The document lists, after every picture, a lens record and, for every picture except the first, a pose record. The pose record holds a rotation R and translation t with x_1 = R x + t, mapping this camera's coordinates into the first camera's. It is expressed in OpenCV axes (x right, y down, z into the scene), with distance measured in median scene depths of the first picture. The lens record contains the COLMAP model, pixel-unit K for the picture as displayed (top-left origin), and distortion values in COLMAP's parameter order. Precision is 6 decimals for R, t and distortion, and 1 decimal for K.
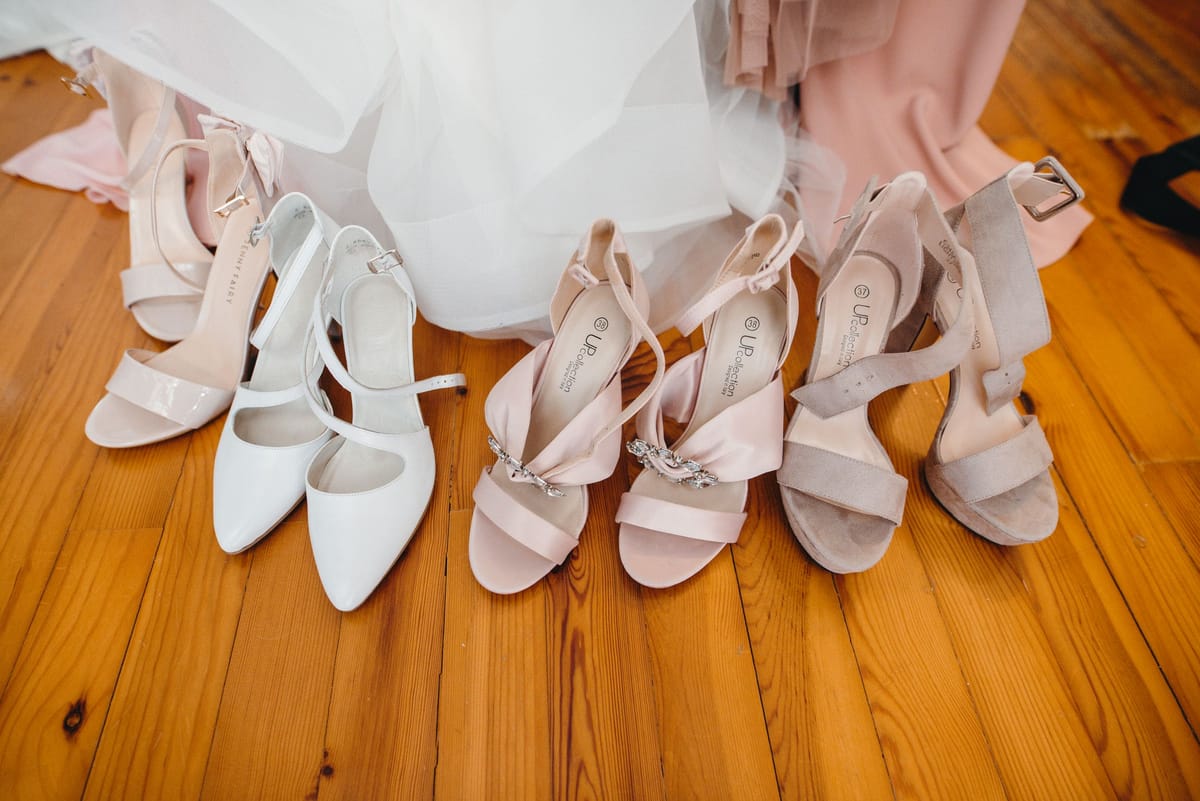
lens RADIAL K [[685.6, 0, 599.1], [0, 685.6, 401.9], [0, 0, 1]] dist [-0.028153, 0.001485]
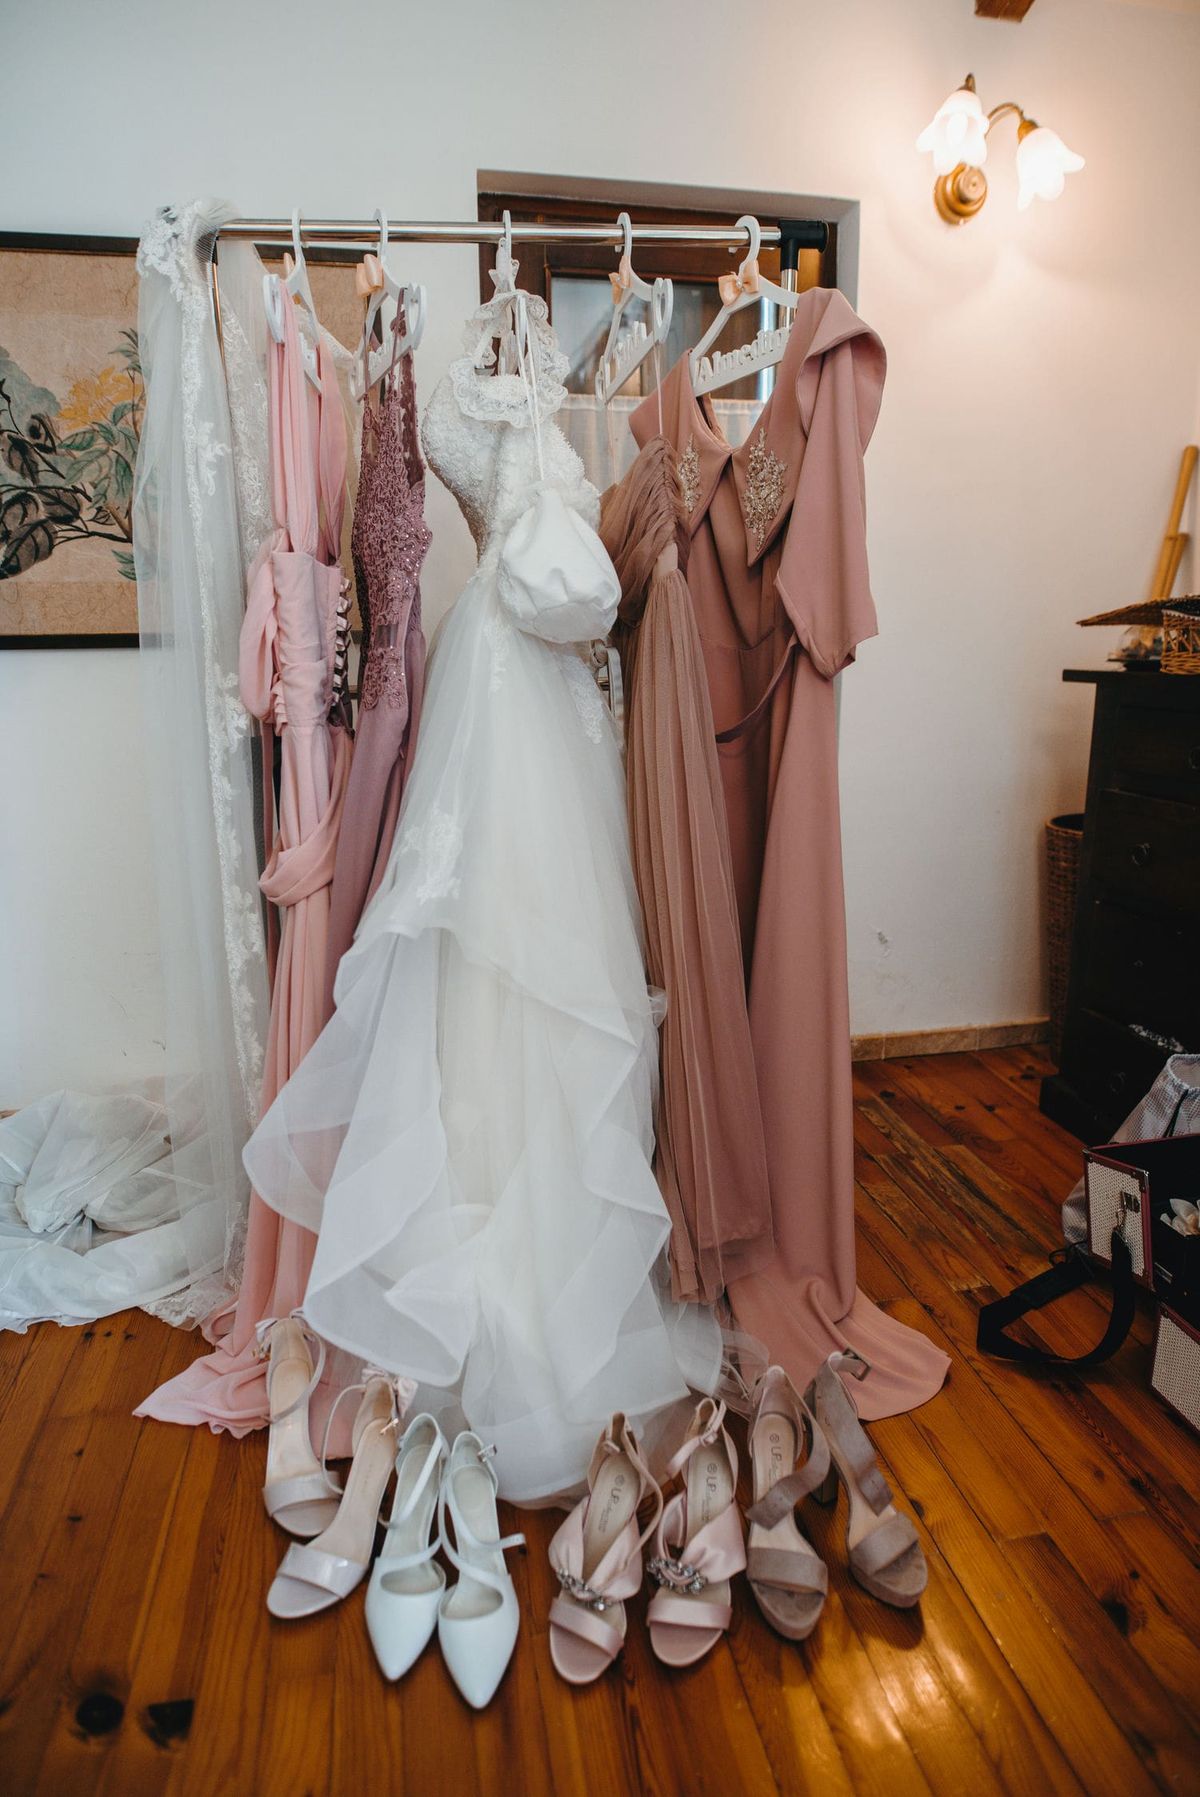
lens RADIAL K [[1026.6, 0, 595.7], [0, 1026.6, 898.3], [0, 0, 1]] dist [-0.028153, 0.001485]
pose [[0.992529, -0.067783, 0.101450, -0.203291], [0.117182, 0.761193, -0.637851, 0.364067], [-0.033987, 0.644974, 0.763449, -1.707835]]
